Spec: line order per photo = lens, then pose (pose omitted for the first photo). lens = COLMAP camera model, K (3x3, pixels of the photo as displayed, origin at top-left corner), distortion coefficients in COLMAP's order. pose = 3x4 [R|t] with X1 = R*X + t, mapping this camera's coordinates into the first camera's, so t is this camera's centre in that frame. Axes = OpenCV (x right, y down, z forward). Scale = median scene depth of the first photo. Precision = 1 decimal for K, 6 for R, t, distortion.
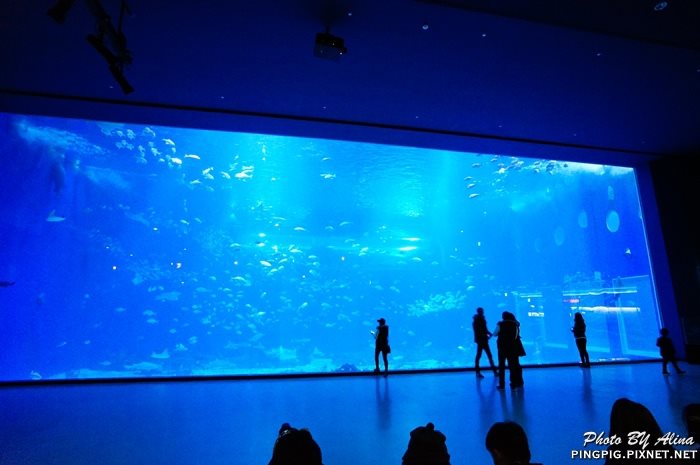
lens RADIAL K [[558.8, 0, 350.0], [0, 558.8, 232.5], [0, 0, 1]] dist [0.002738, 0.001478]
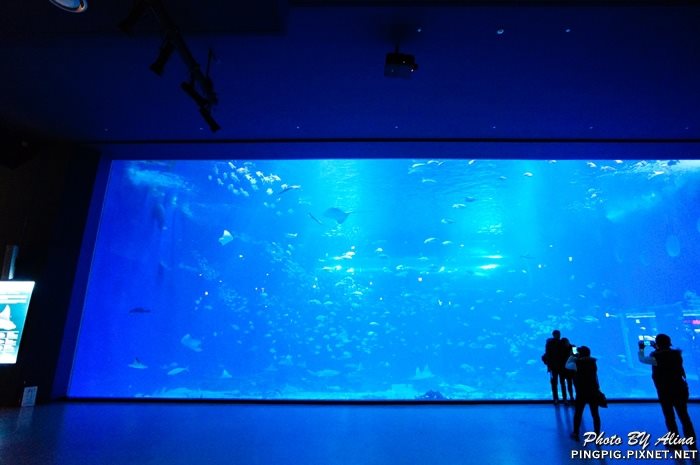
lens RADIAL K [[558.8, 0, 350.0], [0, 558.8, 232.5], [0, 0, 1]] dist [0.002738, 0.001478]
pose [[0.964646, -0.051743, -0.258419, 0.120982], [0.040631, 0.998013, -0.048160, 0.006471], [0.260398, 0.035958, 0.964832, 0.036066]]
